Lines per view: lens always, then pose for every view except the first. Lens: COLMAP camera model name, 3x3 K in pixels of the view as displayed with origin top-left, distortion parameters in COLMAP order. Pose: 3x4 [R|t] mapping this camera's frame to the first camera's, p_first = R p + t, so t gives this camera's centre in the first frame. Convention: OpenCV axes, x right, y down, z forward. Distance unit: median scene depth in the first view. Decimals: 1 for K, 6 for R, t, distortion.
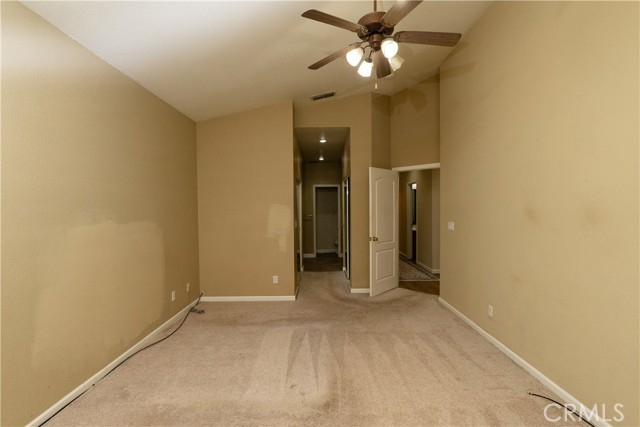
lens RADIAL K [[290.9, 0, 321.4], [0, 290.9, 214.2], [0, 0, 1]] dist [-0.011228, 0.001634]
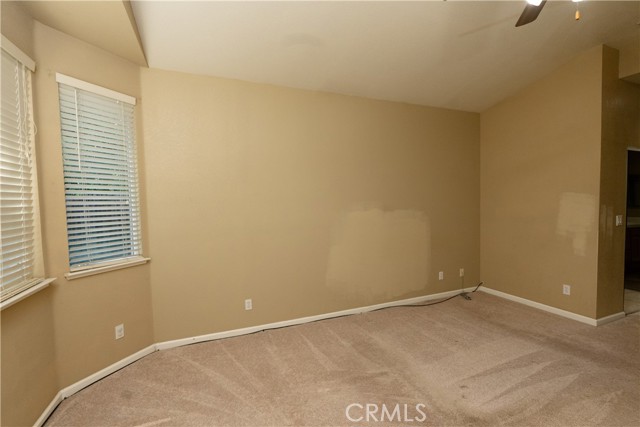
lens RADIAL K [[290.9, 0, 321.4], [0, 290.9, 214.2], [0, 0, 1]] dist [-0.011228, 0.001634]
pose [[0.381866, 0.044345, -0.923153, 0.378135], [-0.005991, 0.998946, 0.045507, -0.010446], [0.924198, -0.011847, 0.381729, 0.134160]]
